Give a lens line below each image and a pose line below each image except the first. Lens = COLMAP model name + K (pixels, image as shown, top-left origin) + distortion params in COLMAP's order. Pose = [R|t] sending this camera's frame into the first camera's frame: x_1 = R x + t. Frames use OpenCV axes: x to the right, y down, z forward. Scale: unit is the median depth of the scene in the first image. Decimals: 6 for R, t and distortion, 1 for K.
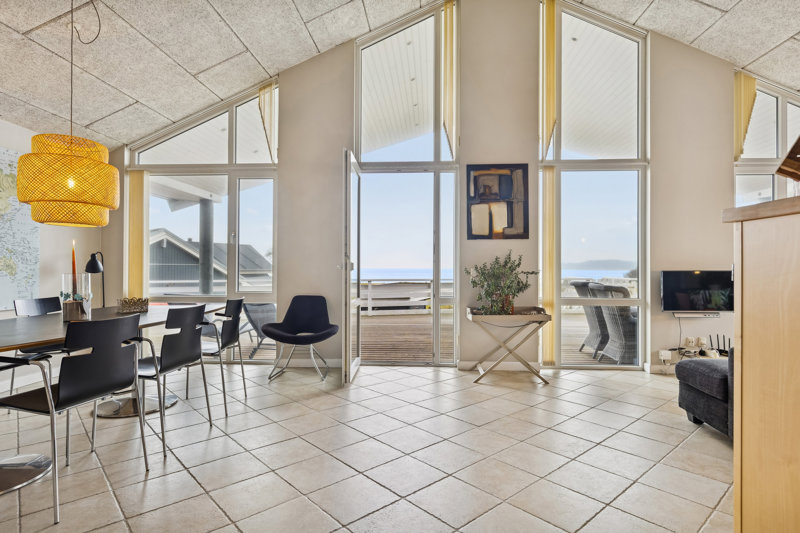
lens RADIAL K [[434.0, 0, 403.9], [0, 434.0, 263.1], [0, 0, 1]] dist [0.002186, 0.001670]
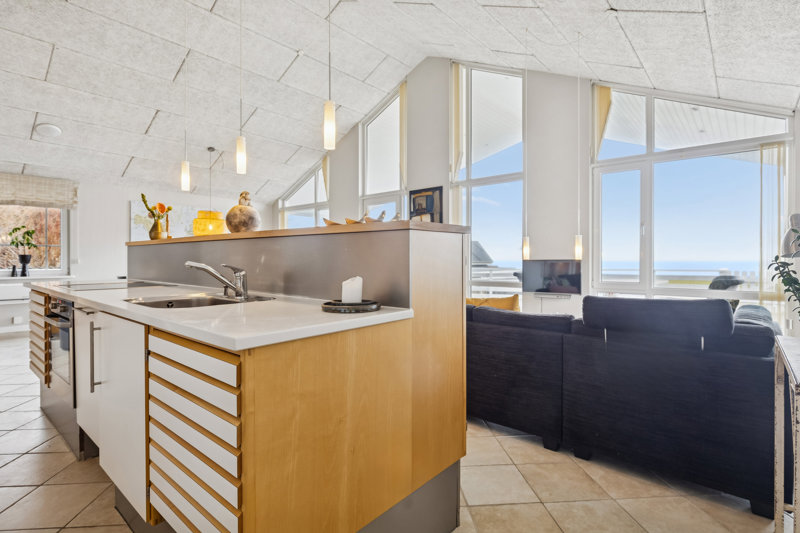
lens RADIAL K [[400.4, 0, 399.3], [0, 400.4, 262.7], [0, 0, 1]] dist [-0.004939, -0.000841]
pose [[0.797795, -0.000553, -0.602929, 0.970984], [0.010335, 0.999865, 0.012758, 0.006680], [0.602841, -0.016410, 0.797693, -0.146887]]
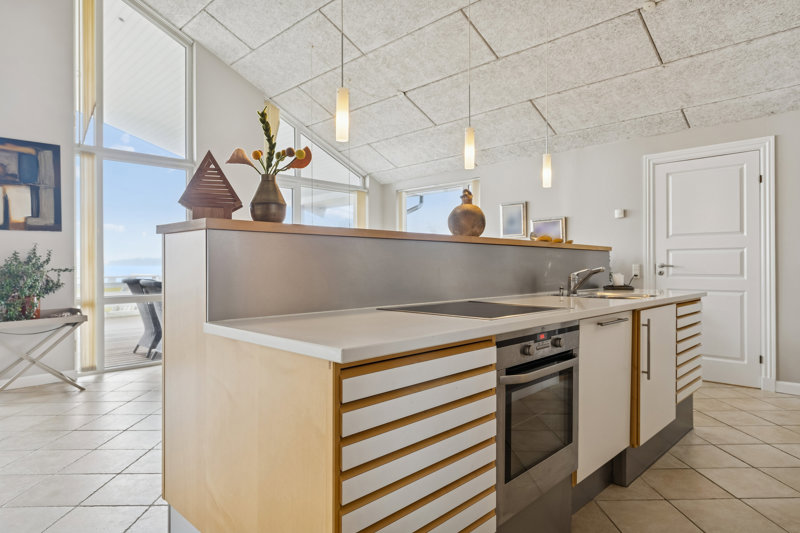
lens RADIAL K [[481.4, 0, 401.1], [0, 481.4, 264.4], [0, 0, 1]] dist [-0.002809, 0.003004]
pose [[0.655439, -0.006912, 0.755216, 0.002534], [-0.004359, 0.999907, 0.012935, -0.004737], [-0.755235, -0.011770, 0.655348, -0.158401]]
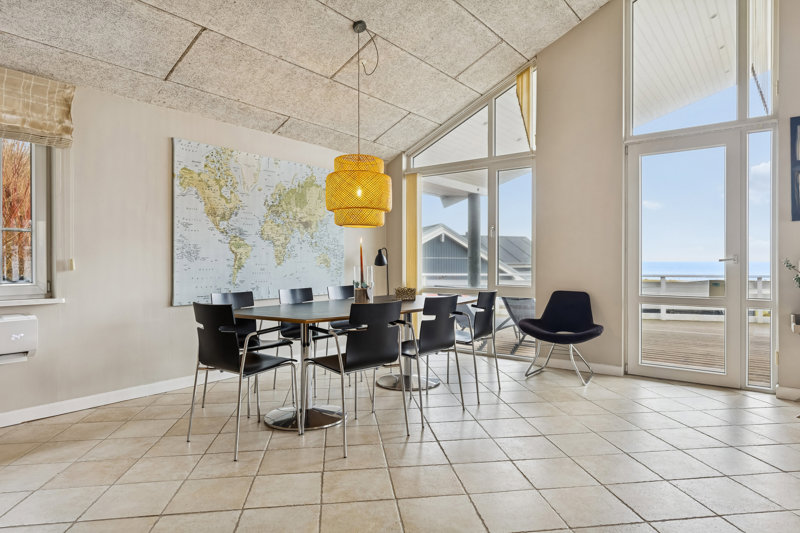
lens RADIAL K [[481.4, 0, 402.3], [0, 481.4, 261.0], [0, 0, 1]] dist [-0.002809, 0.003004]
pose [[0.826074, -0.003065, -0.563554, 0.061802], [0.009059, 0.999928, 0.007840, 0.000062], [0.563489, -0.011582, 0.826042, -0.034178]]
